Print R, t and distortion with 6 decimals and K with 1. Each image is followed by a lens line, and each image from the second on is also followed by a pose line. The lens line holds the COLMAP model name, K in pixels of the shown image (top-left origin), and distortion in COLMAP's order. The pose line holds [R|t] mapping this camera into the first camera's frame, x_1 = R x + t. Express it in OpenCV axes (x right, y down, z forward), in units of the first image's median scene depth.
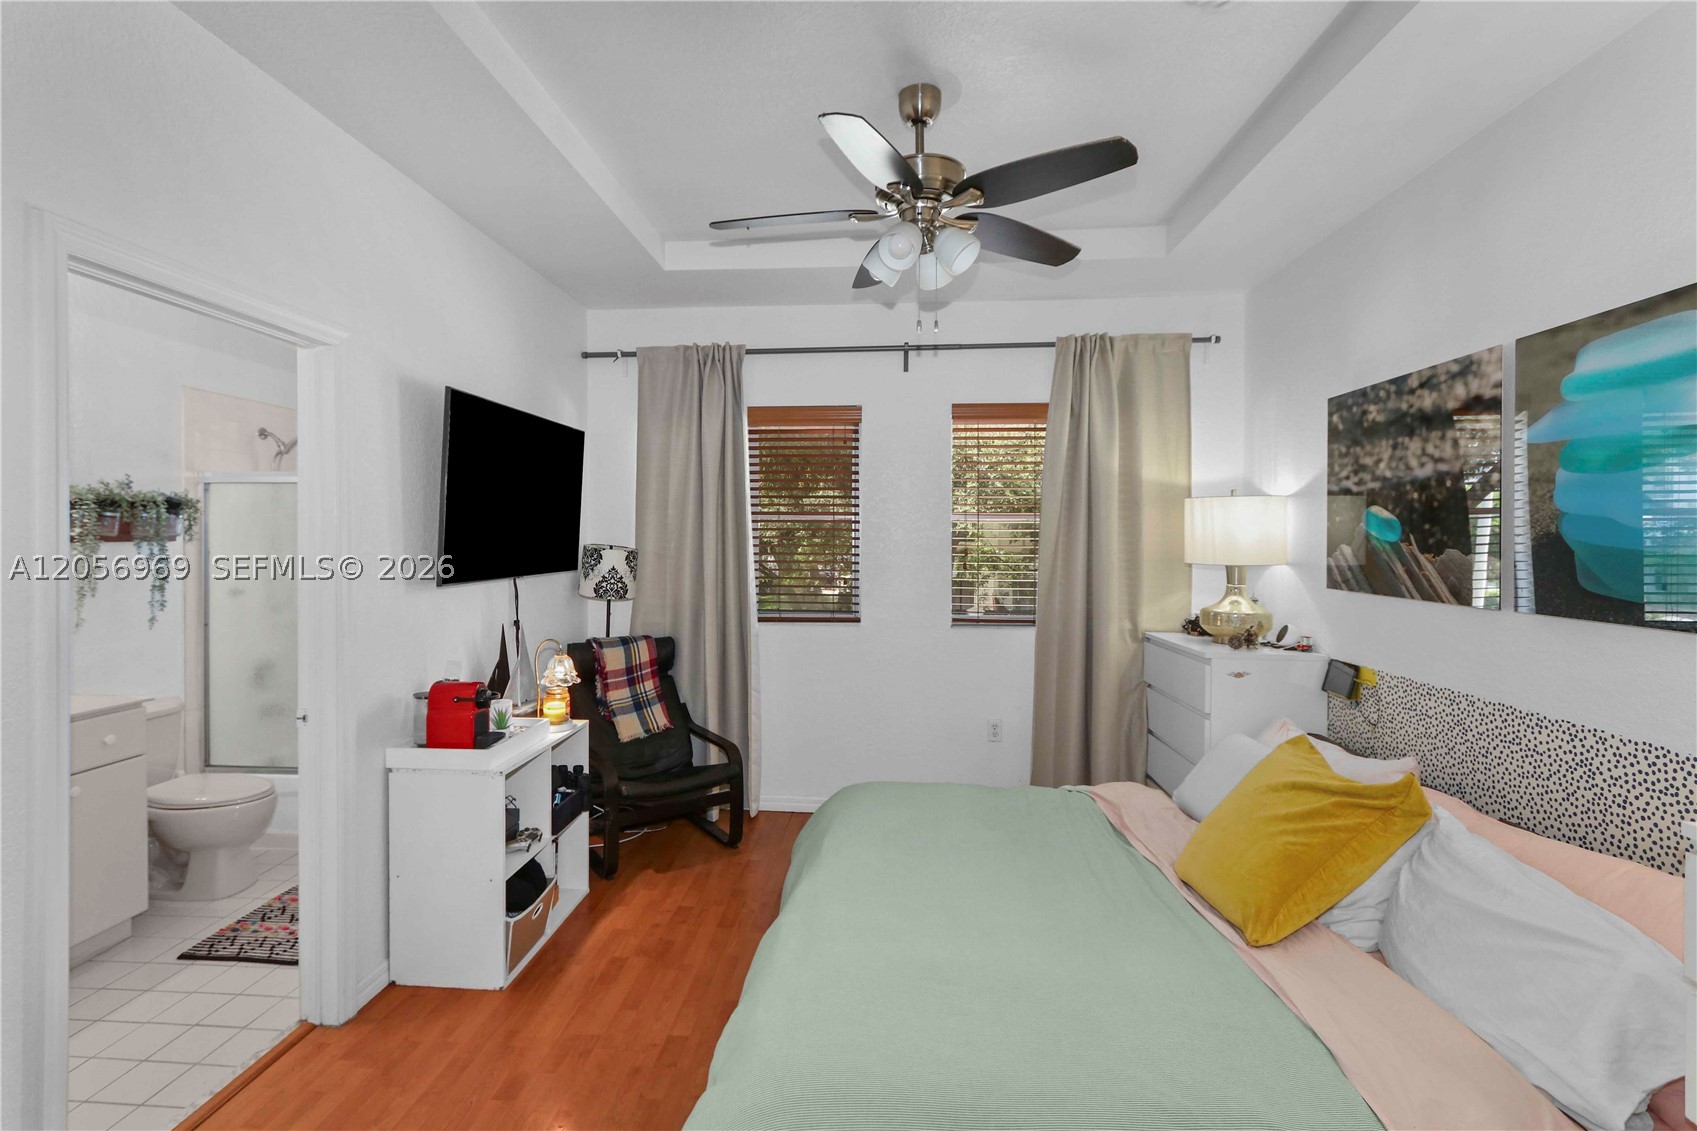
lens RADIAL K [[799.6, 0, 848.4], [0, 799.6, 568.6], [0, 0, 1]] dist [0.000690, 0.003201]
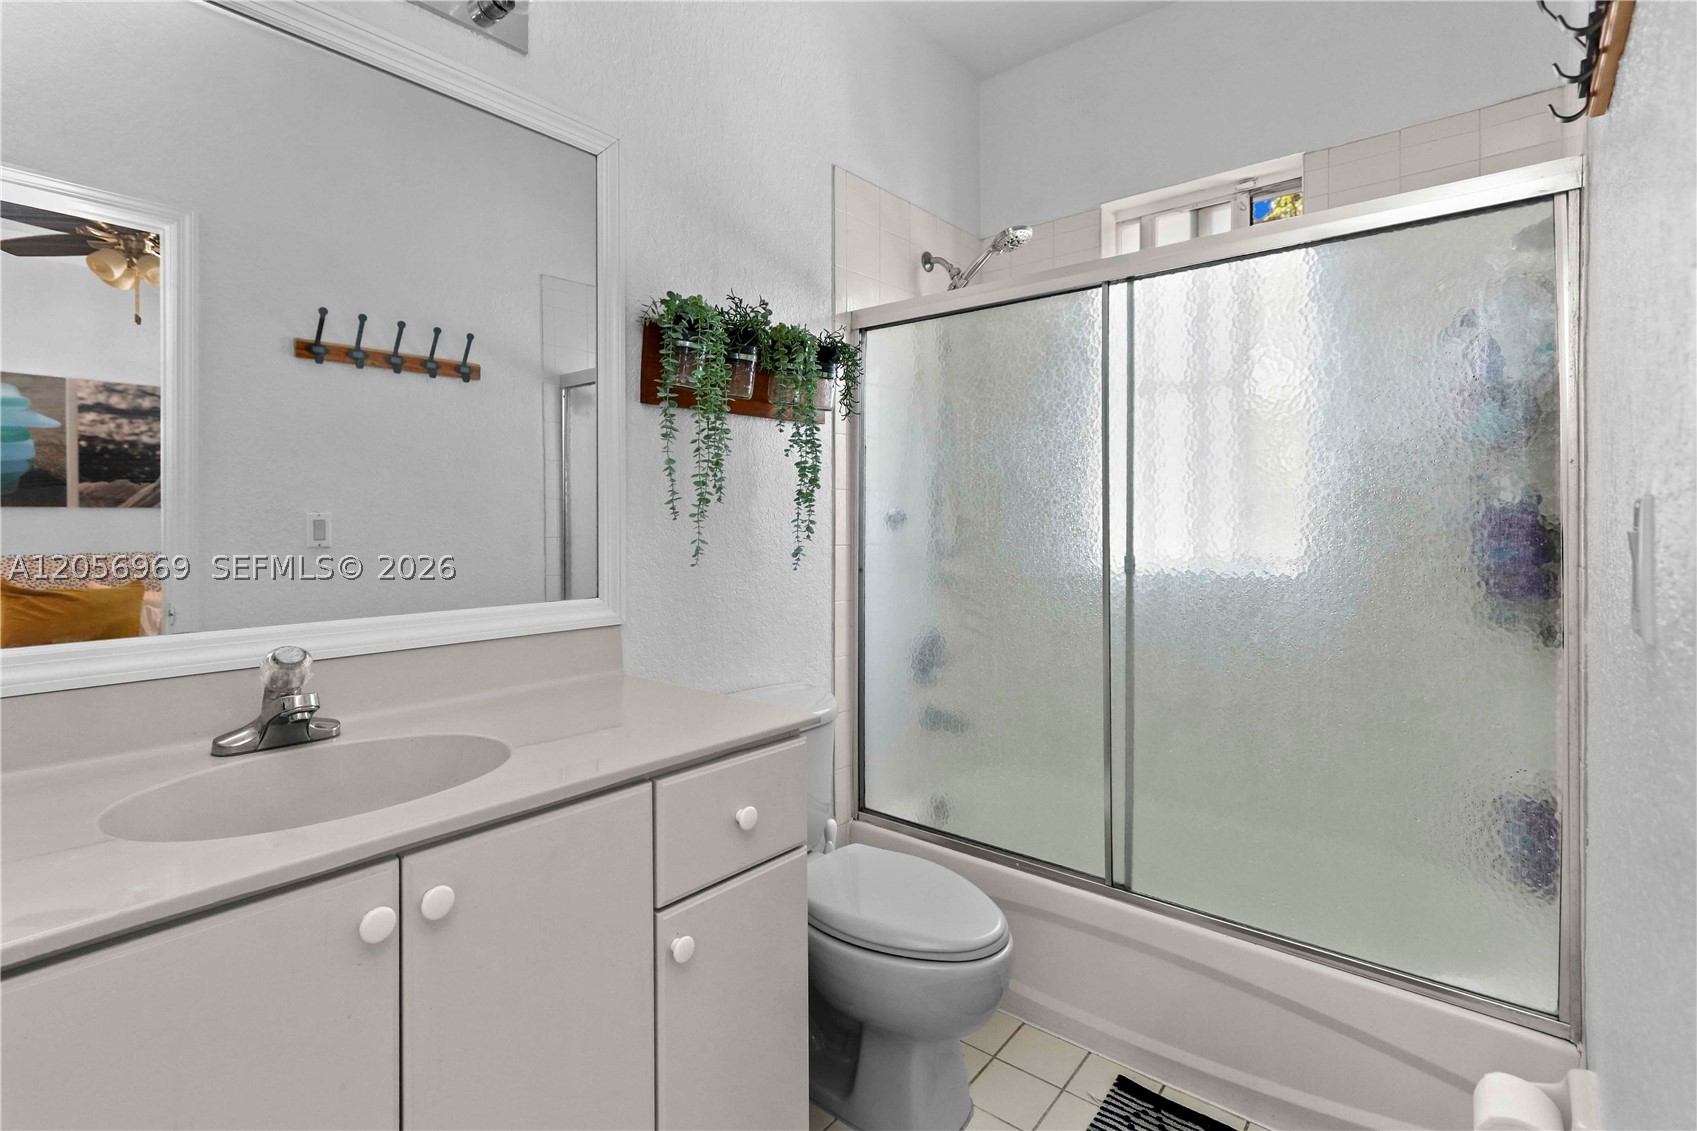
lens RADIAL K [[799.6, 0, 850.7], [0, 799.6, 558.6], [0, 0, 1]] dist [0.000690, 0.003201]
pose [[0.823643, 0.009985, -0.567021, -0.522355], [-0.005631, 0.999940, 0.009429, 0.062179], [0.567081, -0.004573, 0.823649, 0.562621]]
